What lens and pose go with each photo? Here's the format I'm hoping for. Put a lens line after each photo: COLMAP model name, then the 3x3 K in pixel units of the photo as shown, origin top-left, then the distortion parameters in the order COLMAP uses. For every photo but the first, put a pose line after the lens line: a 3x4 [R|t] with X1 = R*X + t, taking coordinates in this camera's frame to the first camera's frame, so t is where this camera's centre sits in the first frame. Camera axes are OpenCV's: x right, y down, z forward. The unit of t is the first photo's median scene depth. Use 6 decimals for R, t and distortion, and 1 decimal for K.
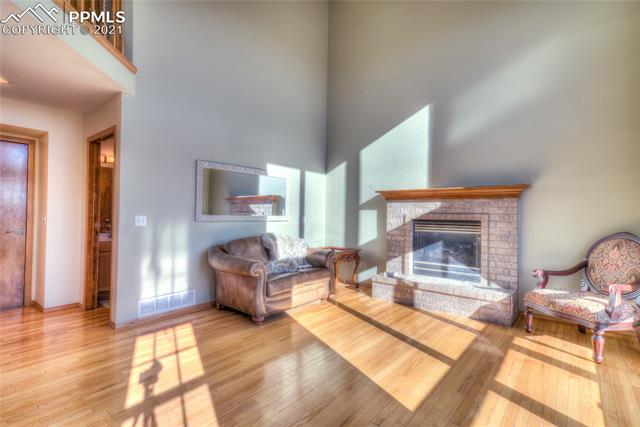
lens RADIAL K [[313.4, 0, 320.2], [0, 313.4, 213.8], [0, 0, 1]] dist [0.015792, 0.000715]
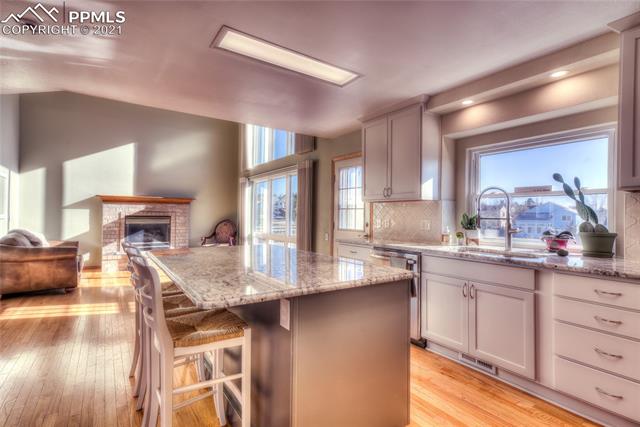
lens RADIAL K [[313.4, 0, 315.8], [0, 313.4, 214.2], [0, 0, 1]] dist [0.015792, 0.000715]
pose [[0.298700, -0.005423, 0.954332, -0.919972], [0.001197, 0.999985, 0.005308, 0.003217], [-0.954346, -0.000443, 0.298702, -0.339632]]
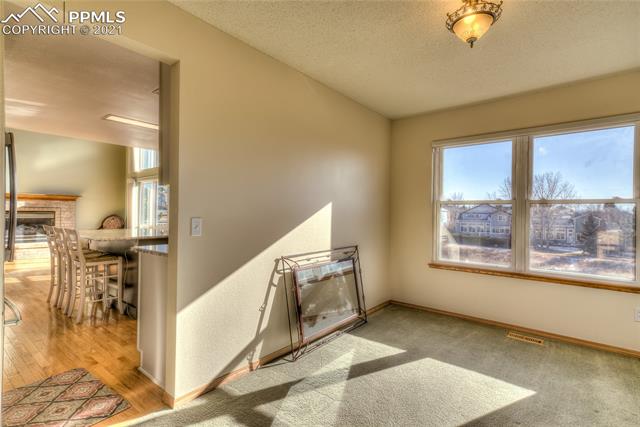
lens RADIAL K [[313.4, 0, 323.3], [0, 313.4, 216.4], [0, 0, 1]] dist [0.015792, 0.000715]
pose [[-0.023115, -0.028769, 0.999319, -1.473285], [-0.009428, 0.999548, 0.028557, -0.017282], [-0.999688, -0.008761, -0.023376, -0.649170]]
